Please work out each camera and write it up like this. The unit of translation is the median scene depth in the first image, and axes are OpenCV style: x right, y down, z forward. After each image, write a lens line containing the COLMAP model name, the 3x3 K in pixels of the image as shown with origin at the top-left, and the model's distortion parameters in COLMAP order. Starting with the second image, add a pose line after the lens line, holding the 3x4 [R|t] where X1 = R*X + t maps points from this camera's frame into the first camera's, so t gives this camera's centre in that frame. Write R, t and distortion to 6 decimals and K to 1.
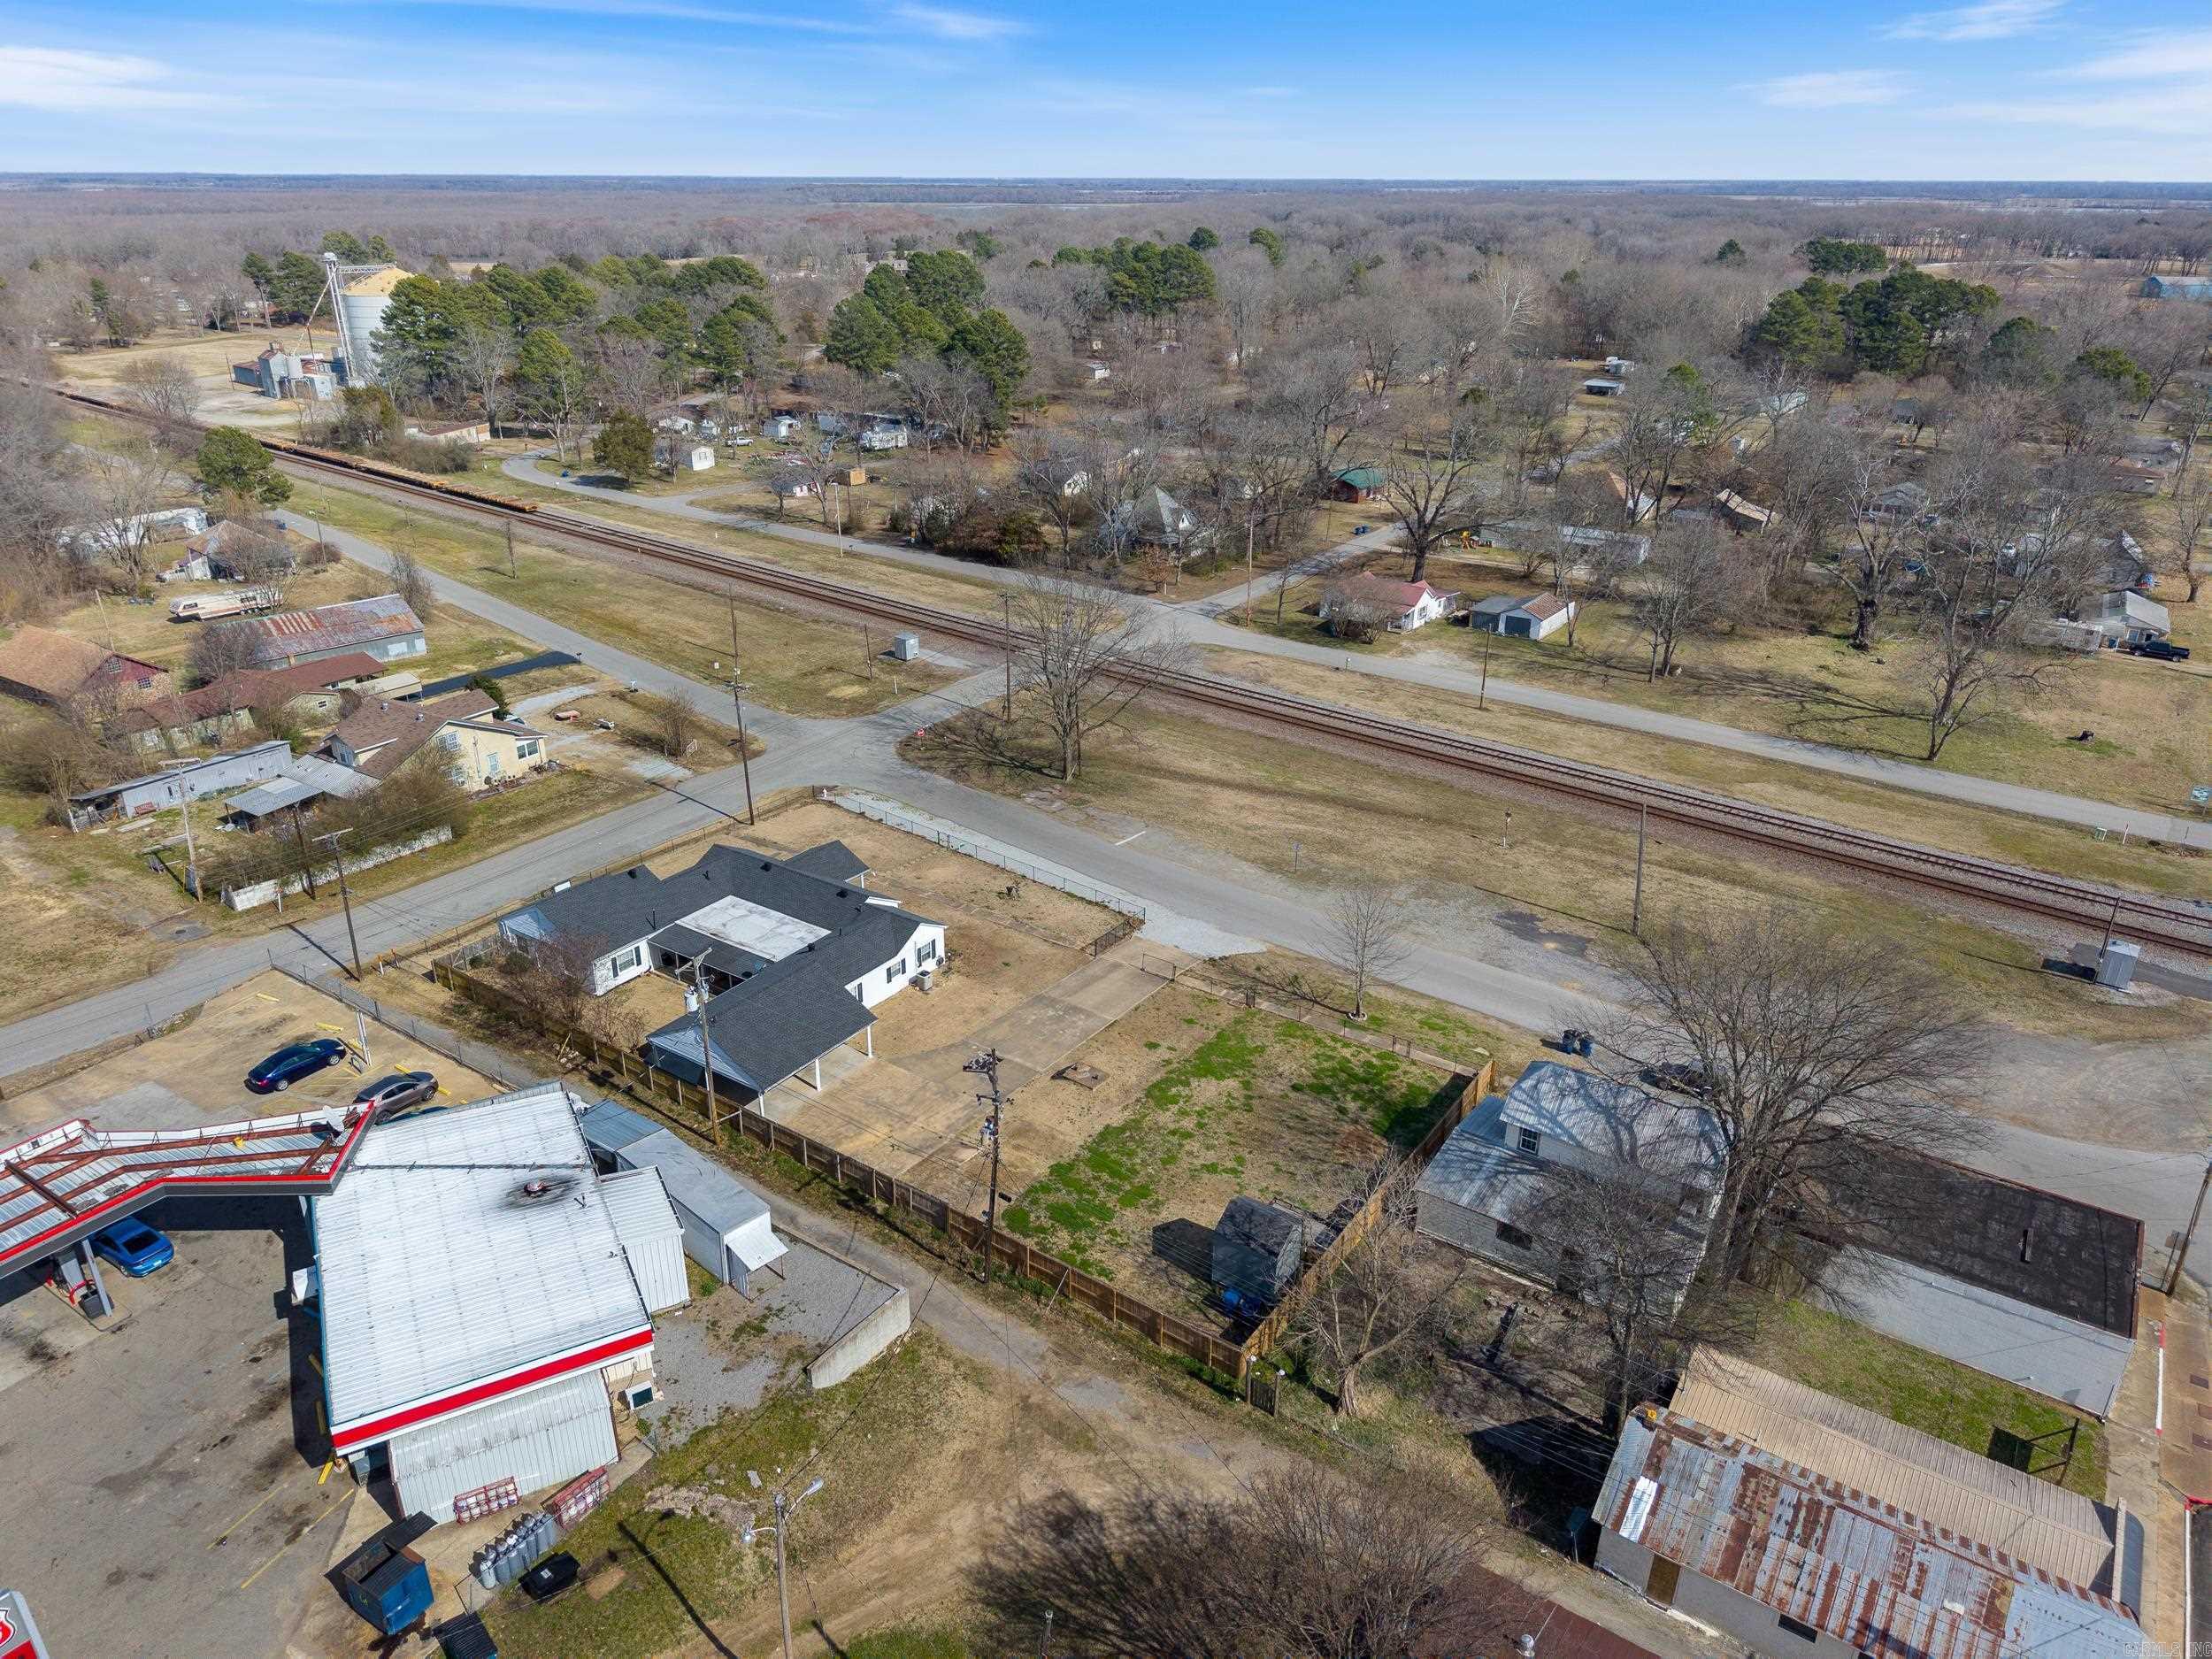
lens RADIAL K [[1476.4, 0, 1106.0], [0, 1476.4, 829.5], [0, 0, 1]] dist [0.060426, -0.078639]
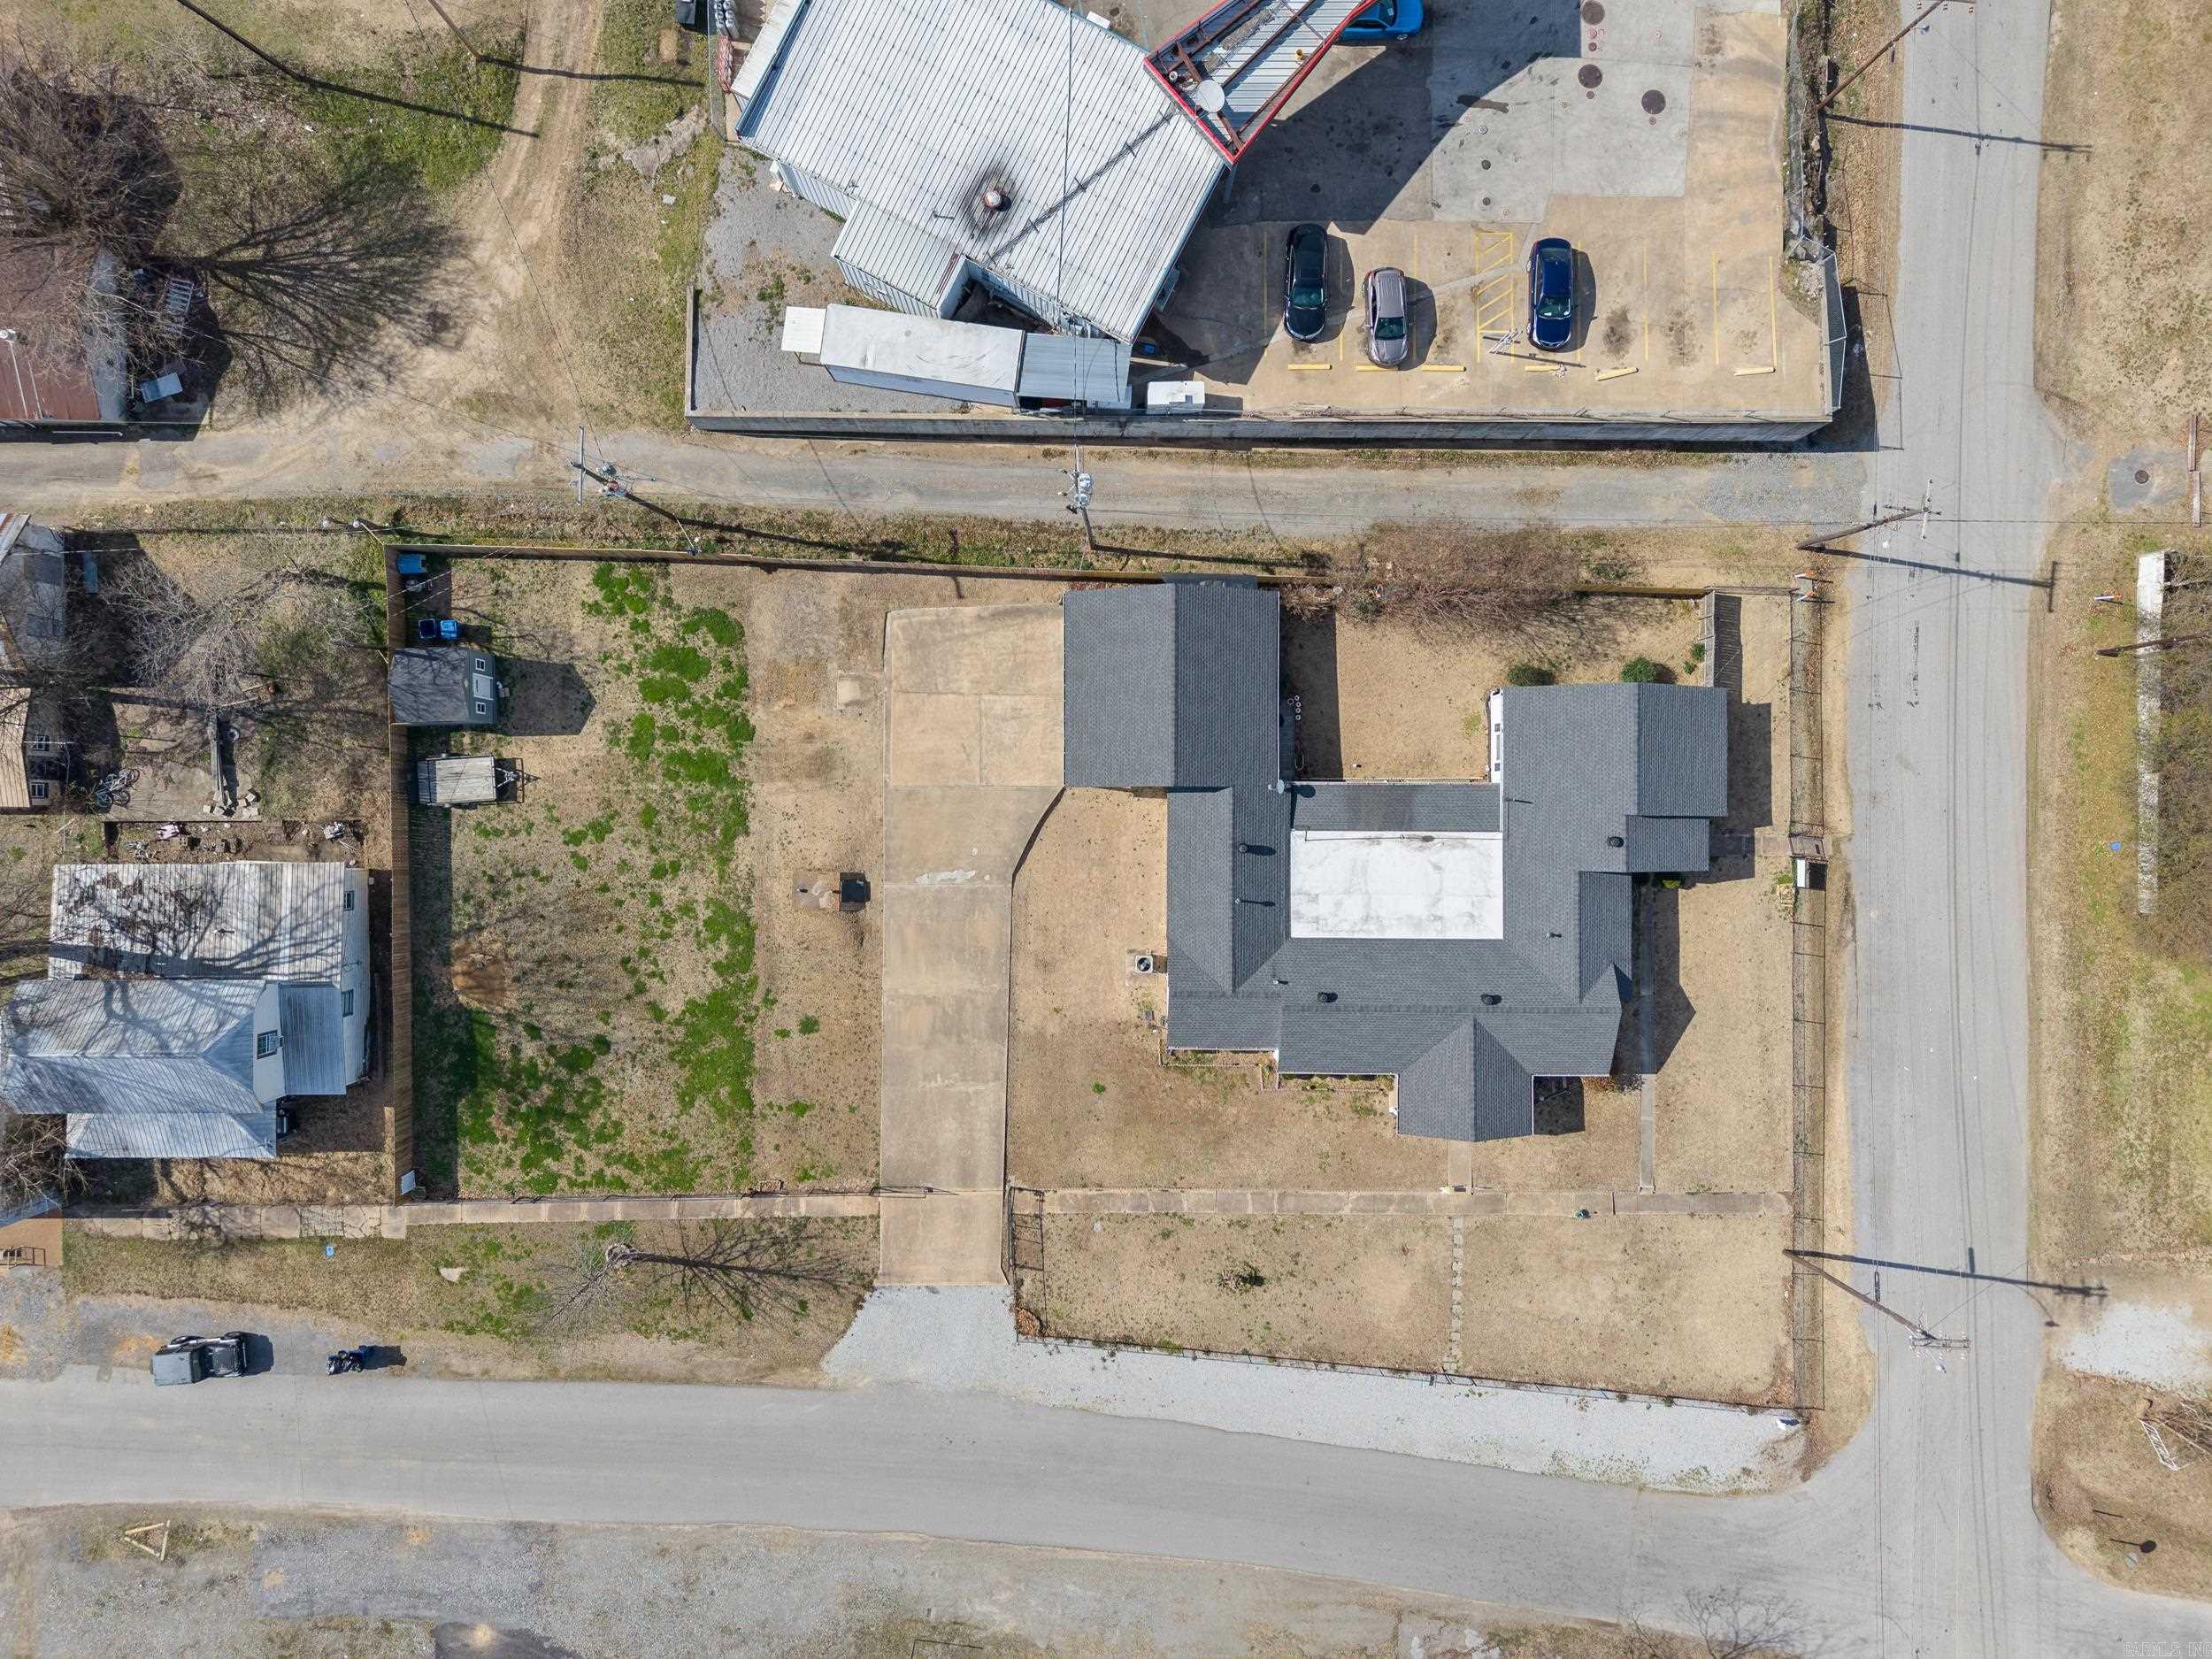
lens RADIAL K [[1513.4, 0, 1103.3], [0, 1513.4, 784.4], [0, 0, 1]] dist [0.052843, -0.067897]
pose [[-0.826709, 0.561890, -0.028832, -0.124577], [-0.242229, -0.309203, 0.919630, -0.502385], [0.507816, 0.767250, 0.391727, 0.584993]]
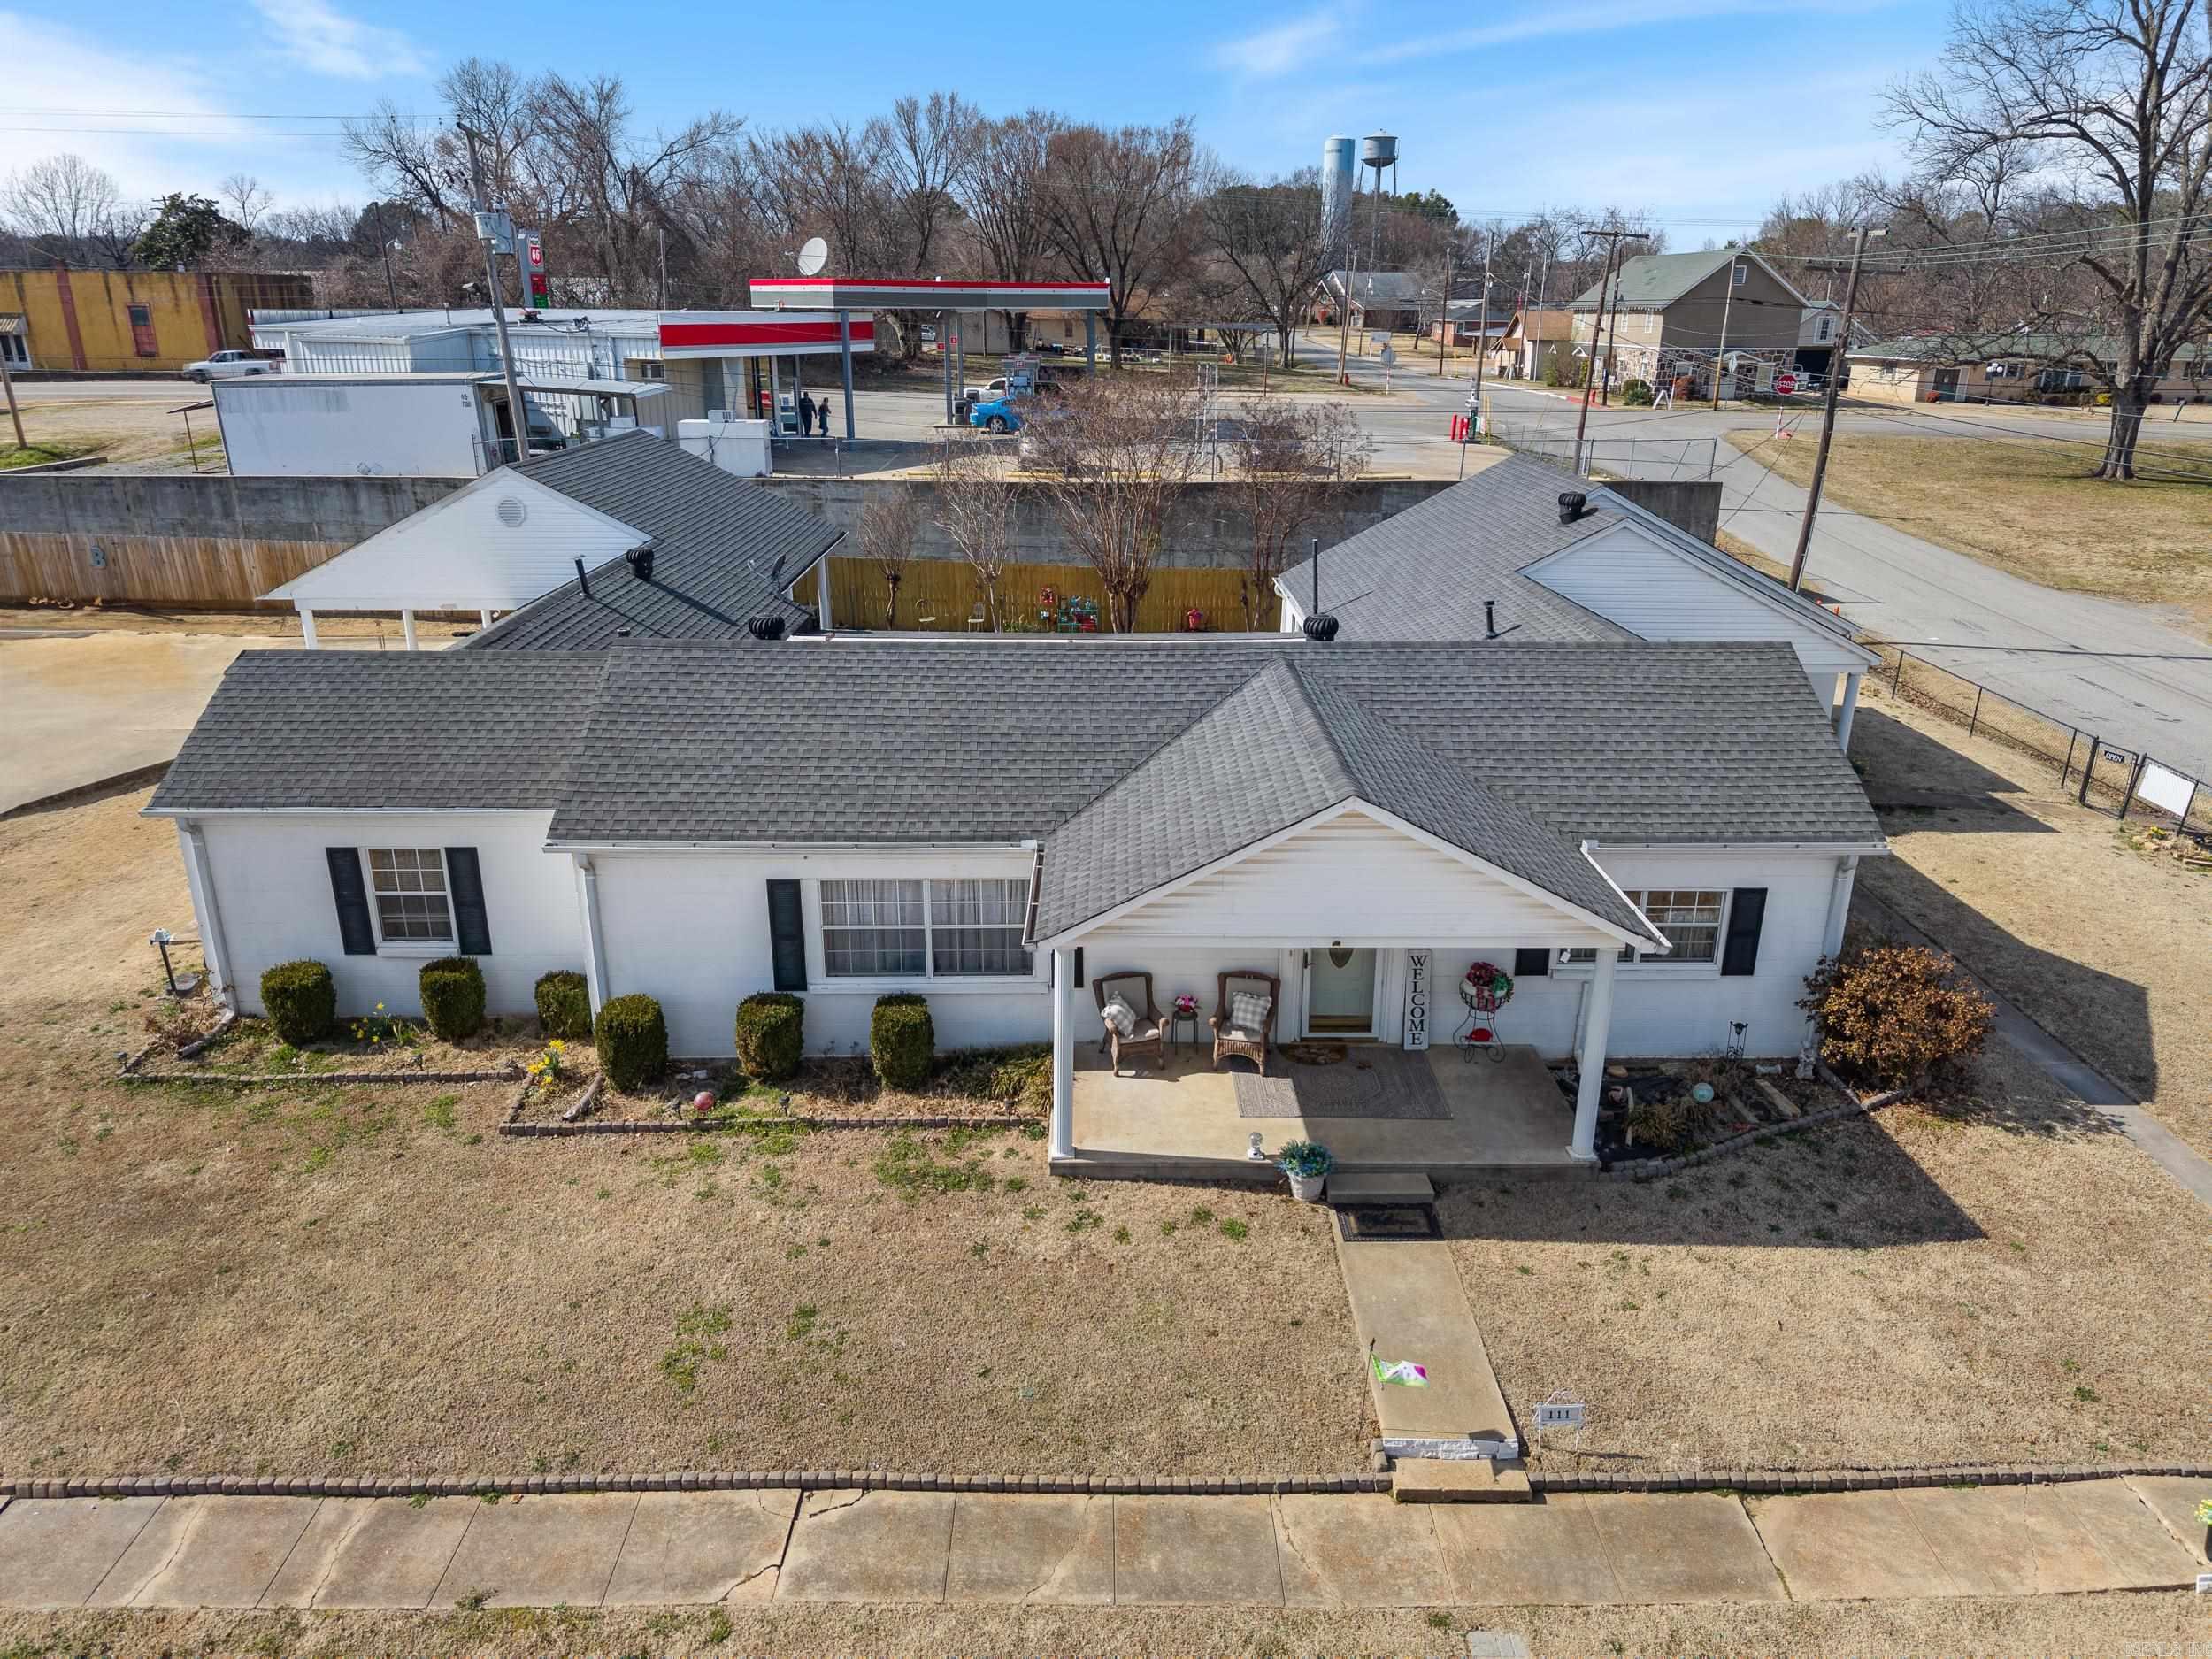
lens RADIAL K [[1476.4, 0, 1106.0], [0, 1476.4, 829.5], [0, 0, 1]] dist [0.060426, -0.078639]
pose [[-0.817991, 0.182641, -0.545466, -0.098955], [-0.240691, 0.752581, 0.612935, -0.064004], [0.522454, 0.632665, -0.571644, 1.099799]]
